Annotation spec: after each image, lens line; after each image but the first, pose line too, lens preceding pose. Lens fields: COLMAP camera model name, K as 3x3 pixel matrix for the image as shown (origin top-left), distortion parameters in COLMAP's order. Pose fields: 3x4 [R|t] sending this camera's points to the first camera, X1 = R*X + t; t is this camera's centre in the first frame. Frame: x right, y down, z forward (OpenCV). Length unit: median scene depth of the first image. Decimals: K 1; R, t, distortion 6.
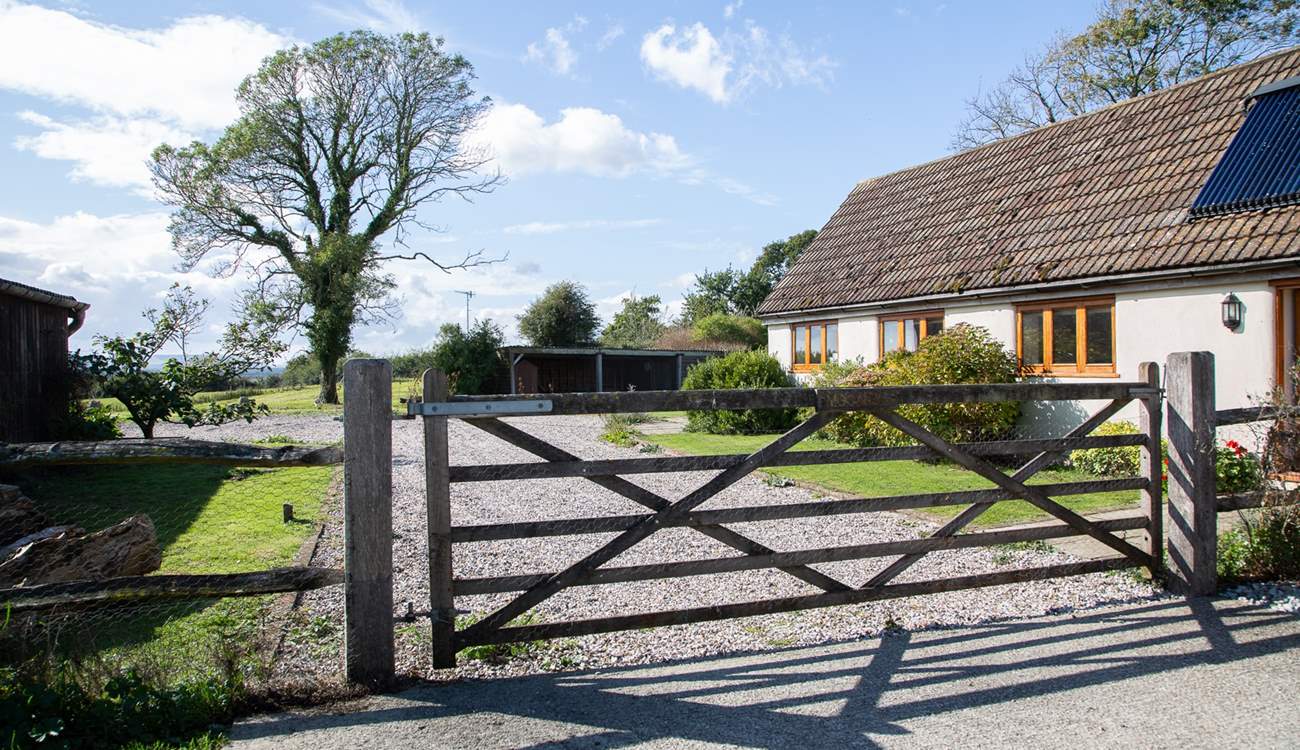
lens RADIAL K [[963.9, 0, 647.8], [0, 963.9, 367.1], [0, 0, 1]] dist [-0.005737, 0.006383]
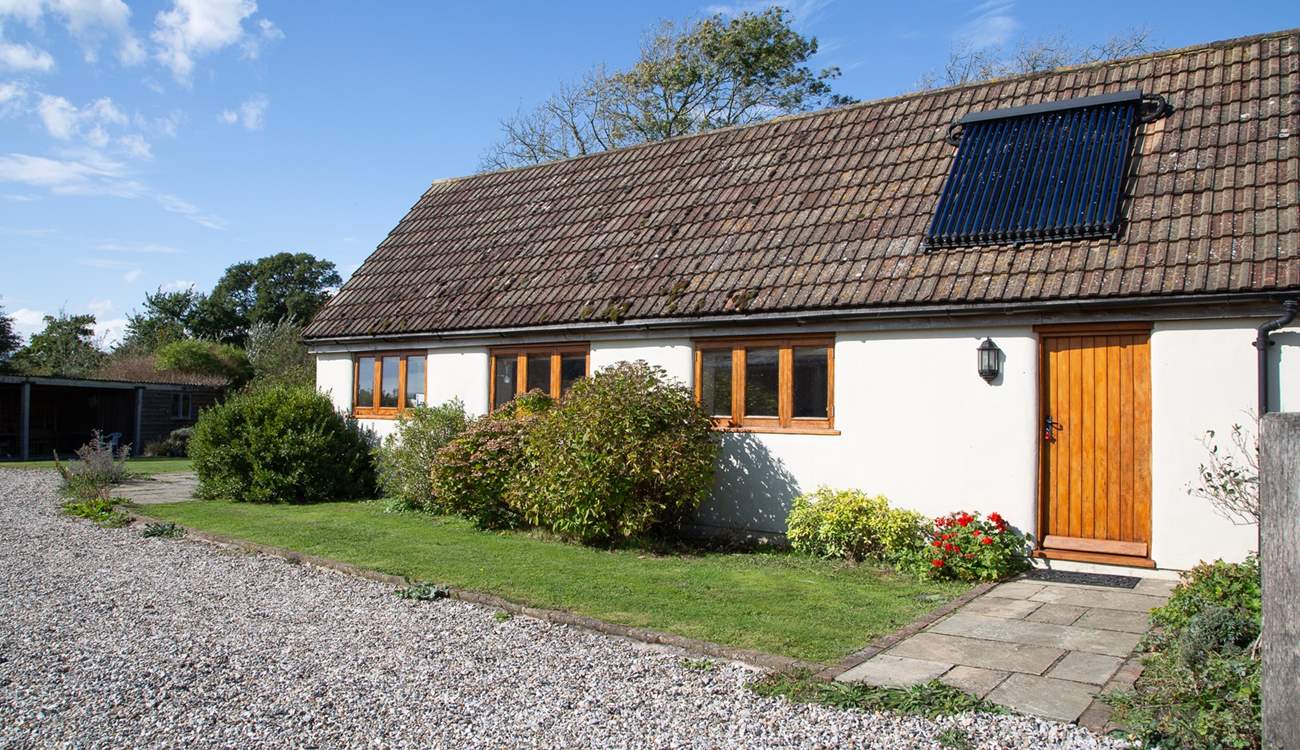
lens RADIAL K [[1013.5, 0, 652.5], [0, 1013.5, 369.9], [0, 0, 1]] dist [-0.095176, 0.013594]
pose [[0.858435, 0.040128, 0.511350, -0.065388], [-0.020720, 0.998834, -0.043599, -0.002793], [-0.512504, 0.026832, 0.858266, 0.262490]]
